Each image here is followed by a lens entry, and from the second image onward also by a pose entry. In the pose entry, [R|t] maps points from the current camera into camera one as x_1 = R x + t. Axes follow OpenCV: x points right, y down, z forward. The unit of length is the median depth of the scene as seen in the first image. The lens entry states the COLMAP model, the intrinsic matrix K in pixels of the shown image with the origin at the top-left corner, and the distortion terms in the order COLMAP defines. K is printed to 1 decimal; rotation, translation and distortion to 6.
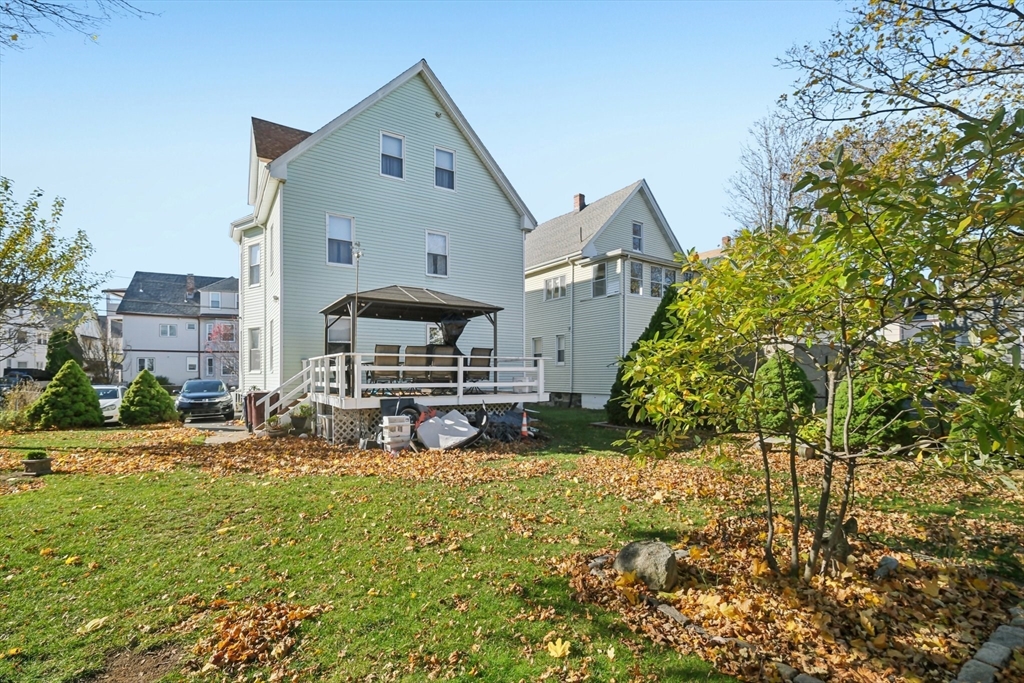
lens RADIAL K [[468.7, 0, 510.2], [0, 468.7, 376.5], [0, 0, 1]] dist [-0.001272, -0.000295]
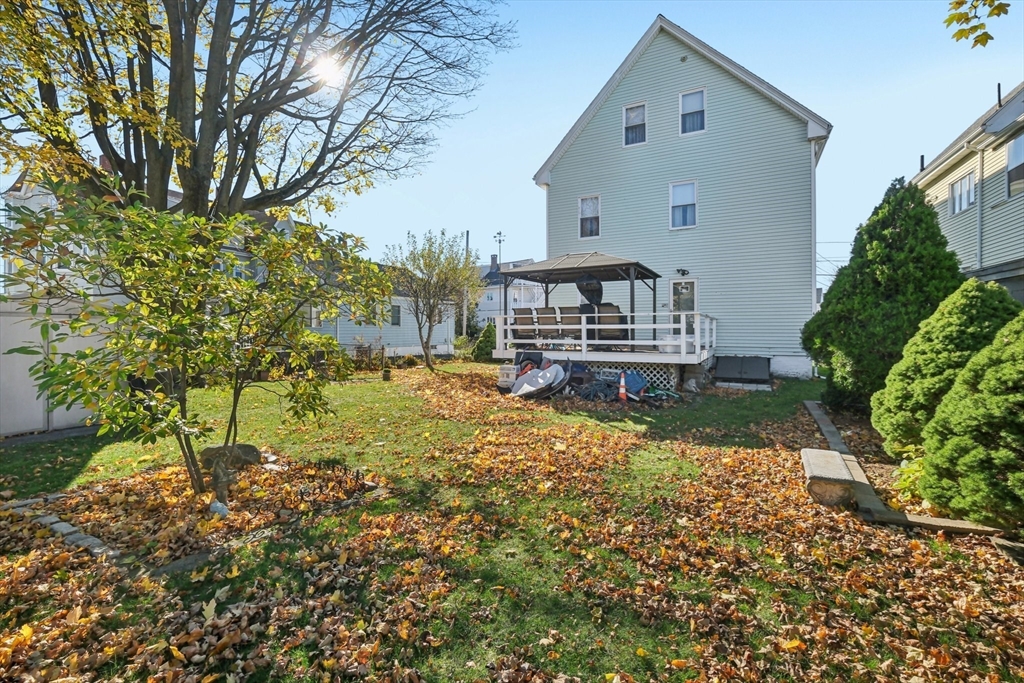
lens RADIAL K [[438.0, 0, 512.0], [0, 438.0, 341.5], [0, 0, 1]] dist [-0.001071, -0.000062]
pose [[0.500361, 0.020279, -0.865579, 0.485774], [-0.003528, 0.999765, 0.021384, -0.002550], [0.865810, -0.007646, 0.500315, 0.271392]]
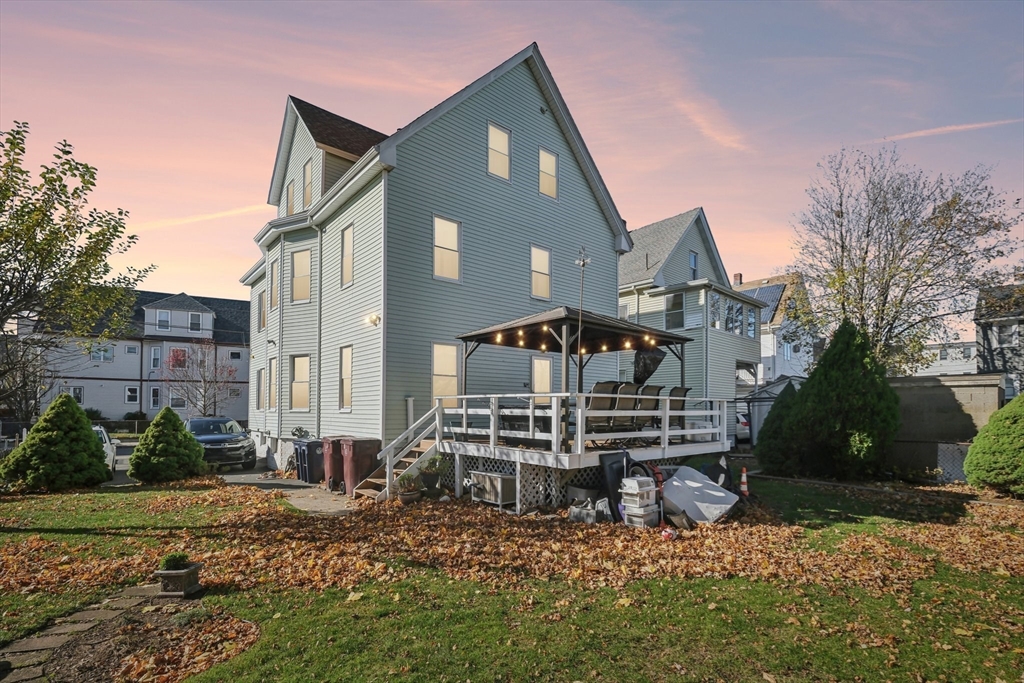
lens RADIAL K [[476.4, 0, 515.3], [0, 476.4, 400.4], [0, 0, 1]] dist [-0.001830, -0.000201]
pose [[0.989510, 0.010295, 0.144095, -0.349110], [-0.007603, 0.999786, -0.019222, -0.015059], [-0.144262, 0.017925, 0.989377, 0.171028]]
